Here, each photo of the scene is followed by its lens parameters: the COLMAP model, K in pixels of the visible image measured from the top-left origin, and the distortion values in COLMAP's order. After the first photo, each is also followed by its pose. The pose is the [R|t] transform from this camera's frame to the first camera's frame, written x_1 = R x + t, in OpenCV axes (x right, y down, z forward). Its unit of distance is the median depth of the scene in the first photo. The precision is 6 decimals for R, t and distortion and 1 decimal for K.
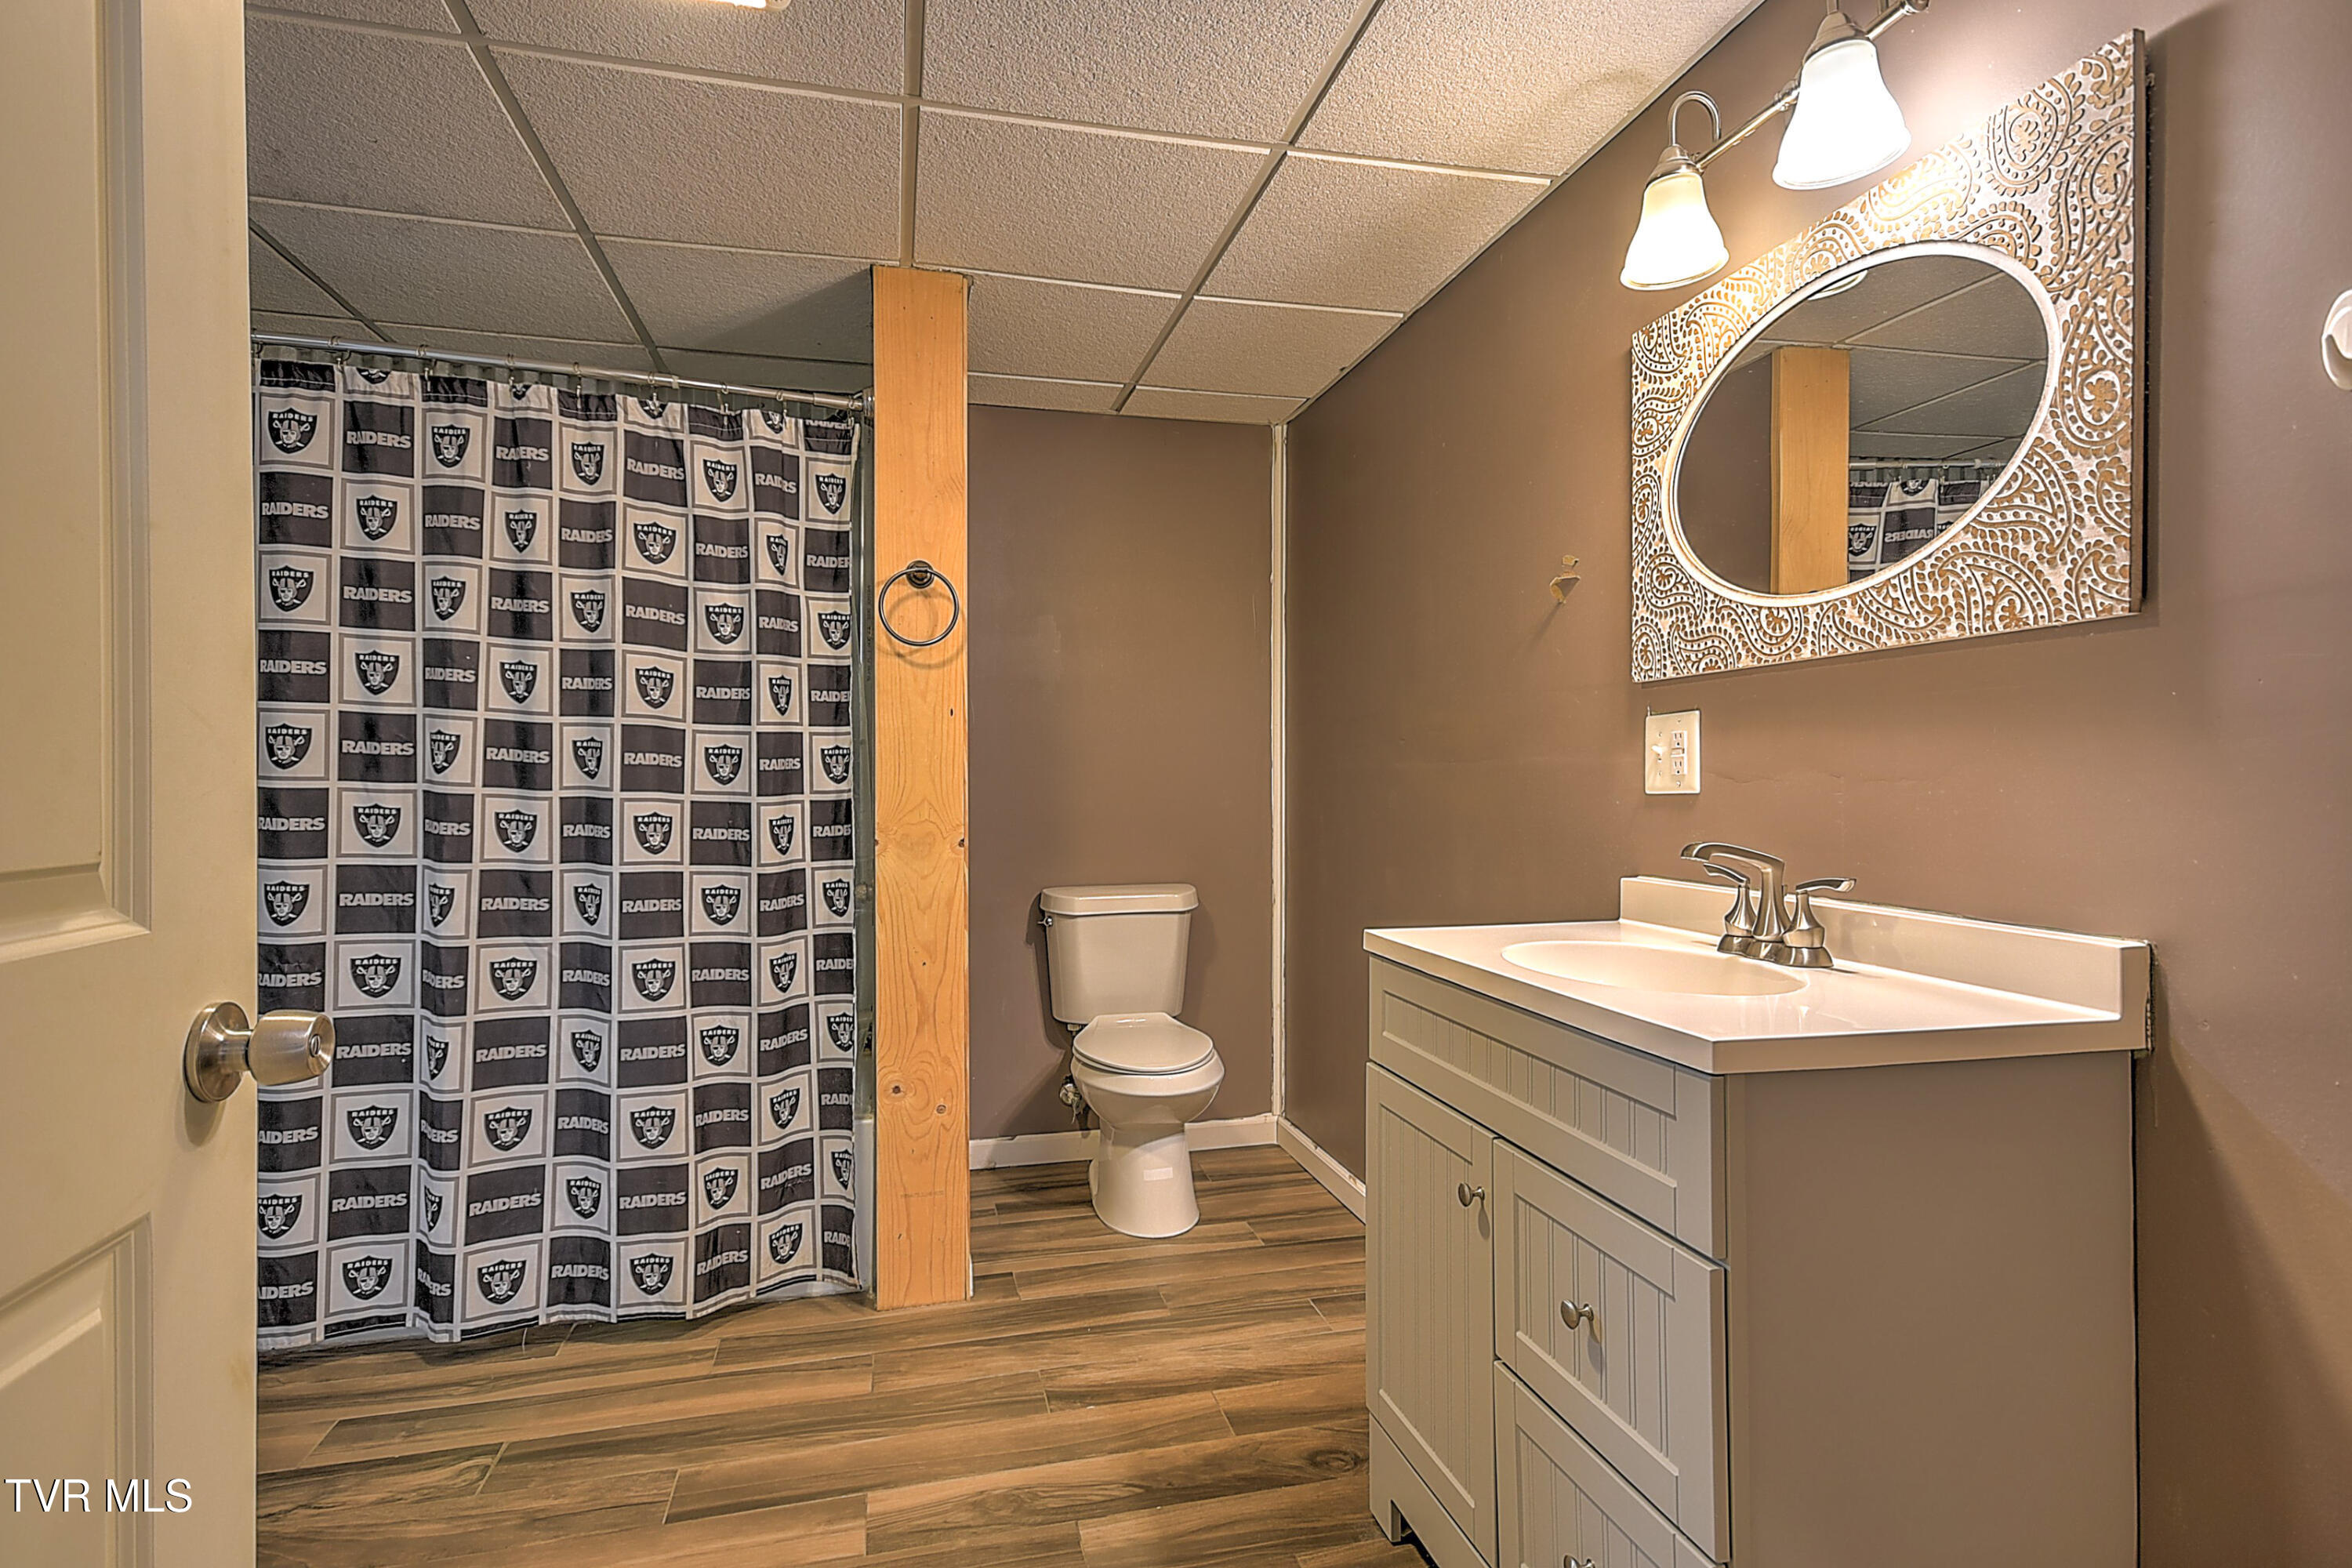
lens RADIAL K [[1134.2, 0, 1184.1], [0, 1134.2, 776.0], [0, 0, 1]] dist [-0.000664, 0.000027]
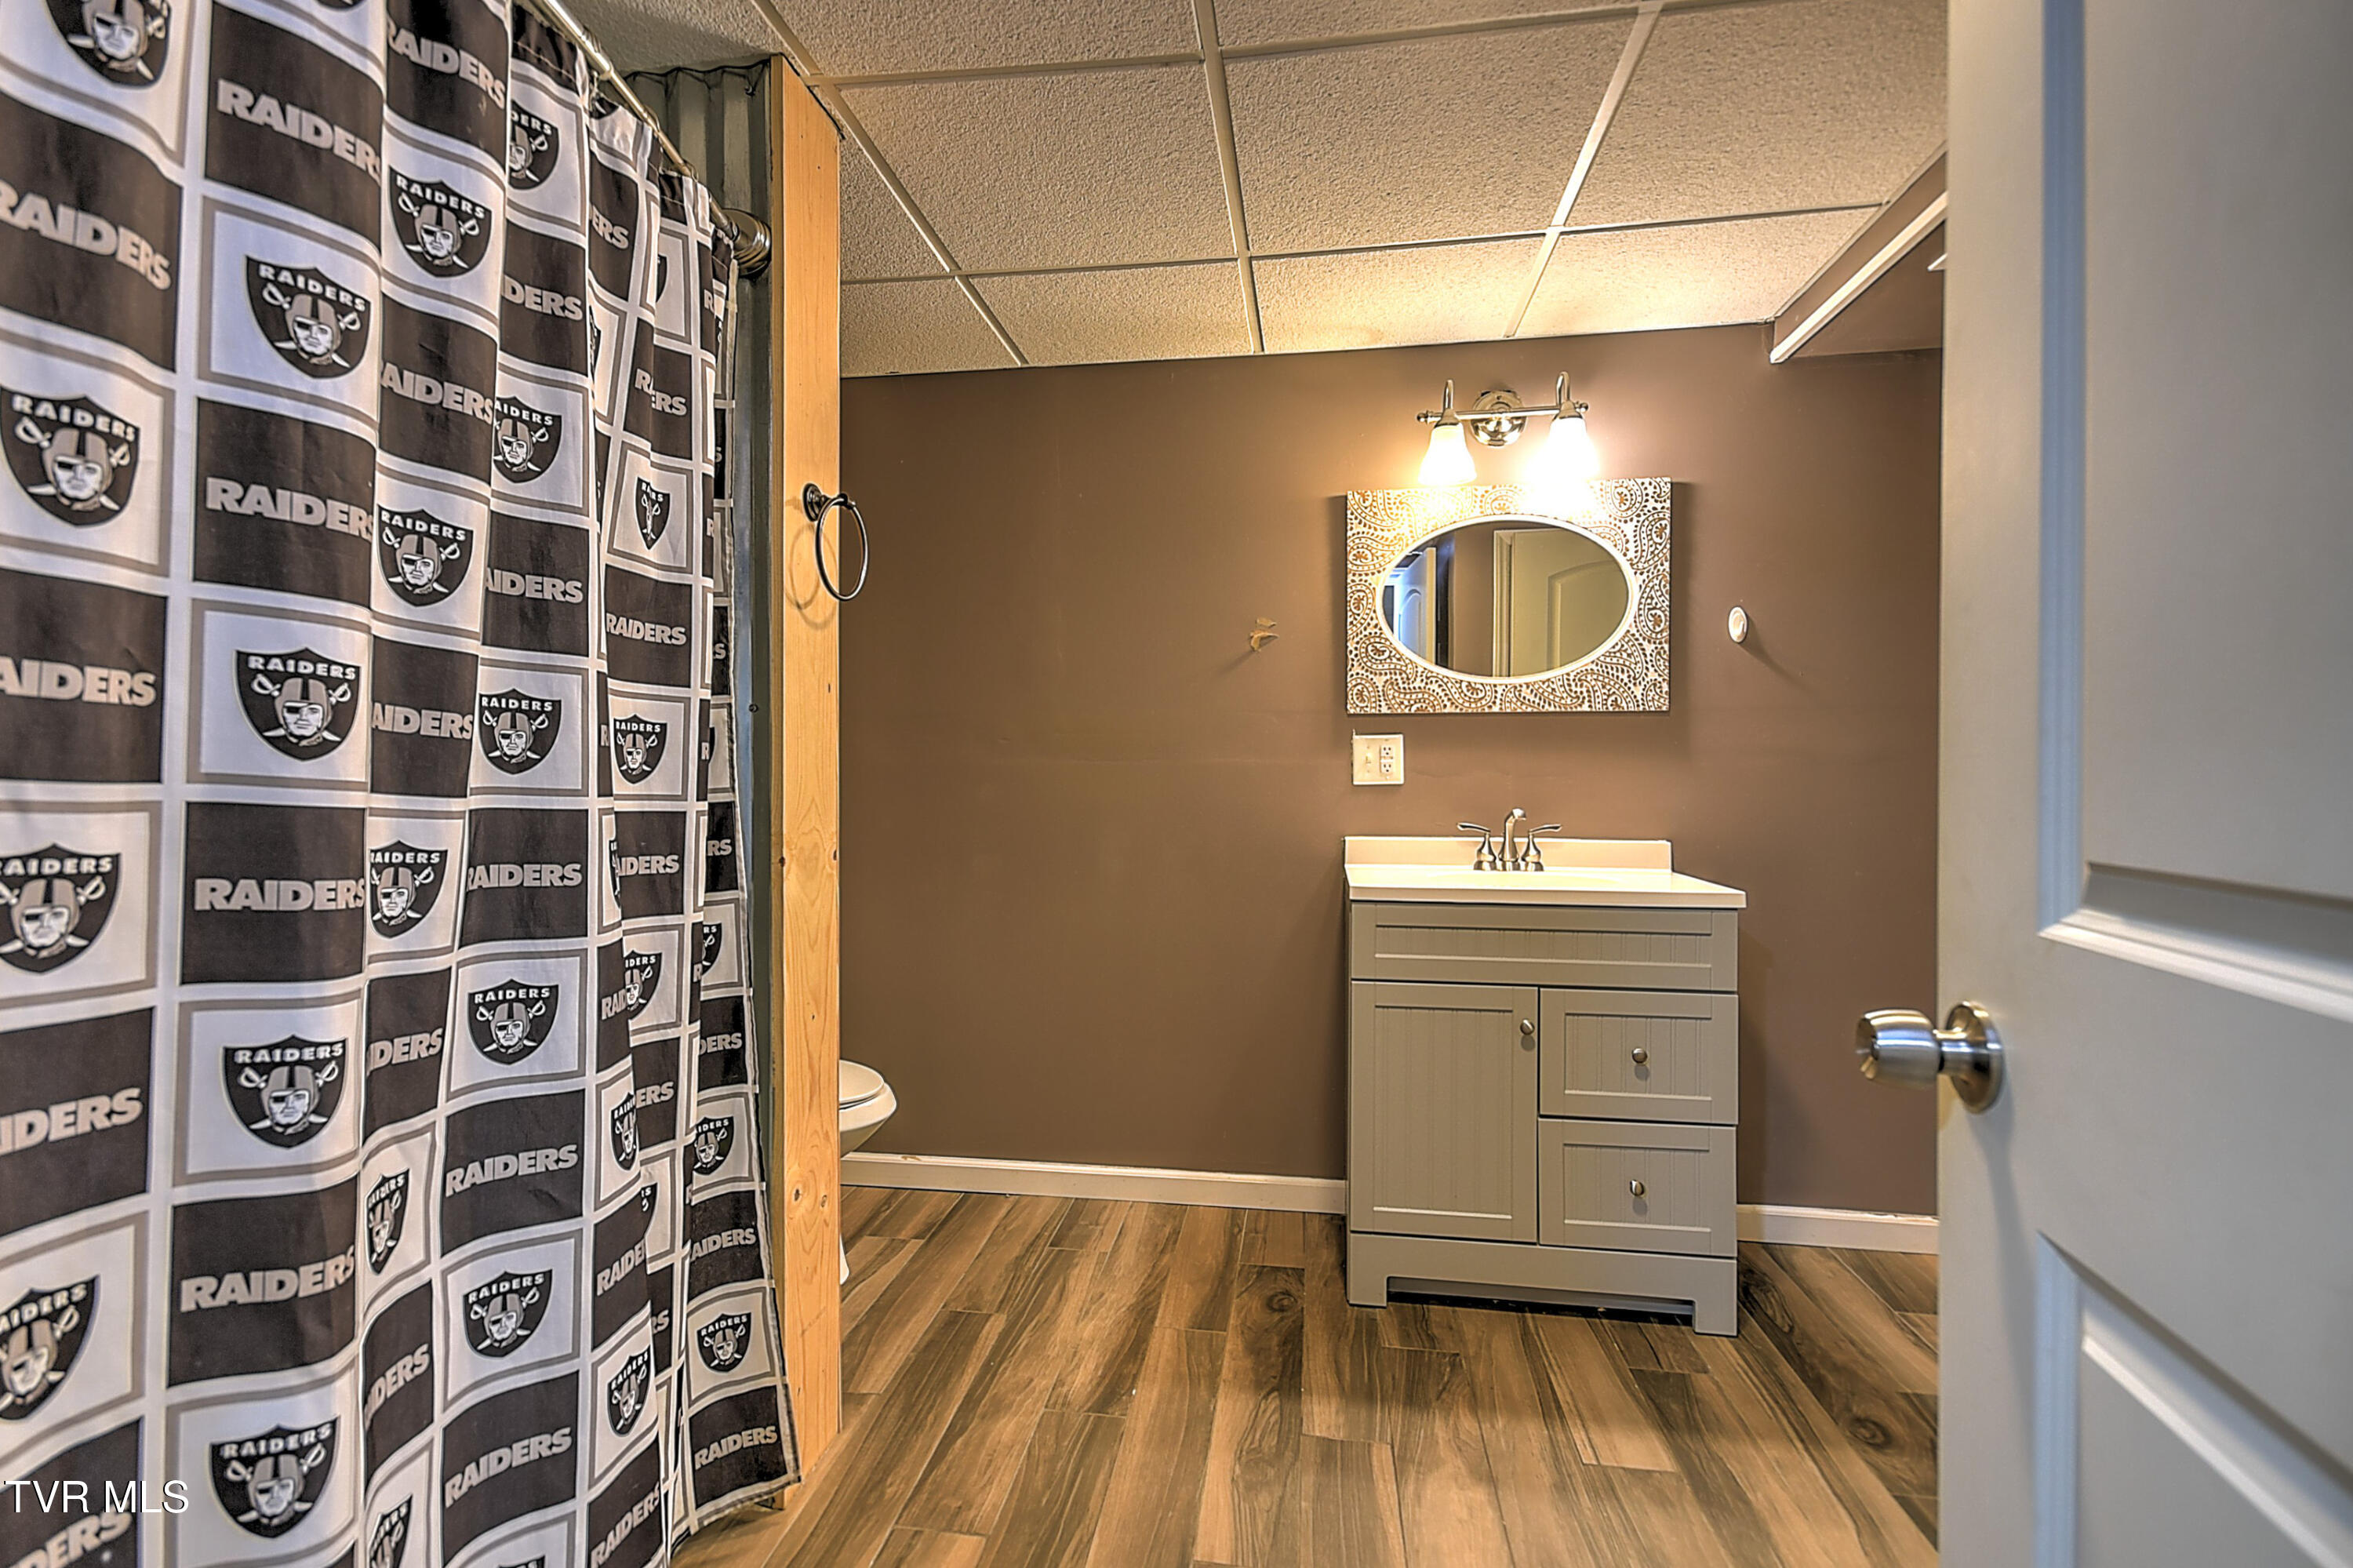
lens RADIAL K [[1008.5, 0, 1178.1], [0, 1008.5, 774.1], [0, 0, 1]] dist [0.000571, -0.006823]
pose [[0.392263, 0.000429, 0.919853, -1.014231], [-0.005614, 0.999982, 0.001927, 0.000404], [-0.919836, -0.005920, 0.392258, 0.690803]]
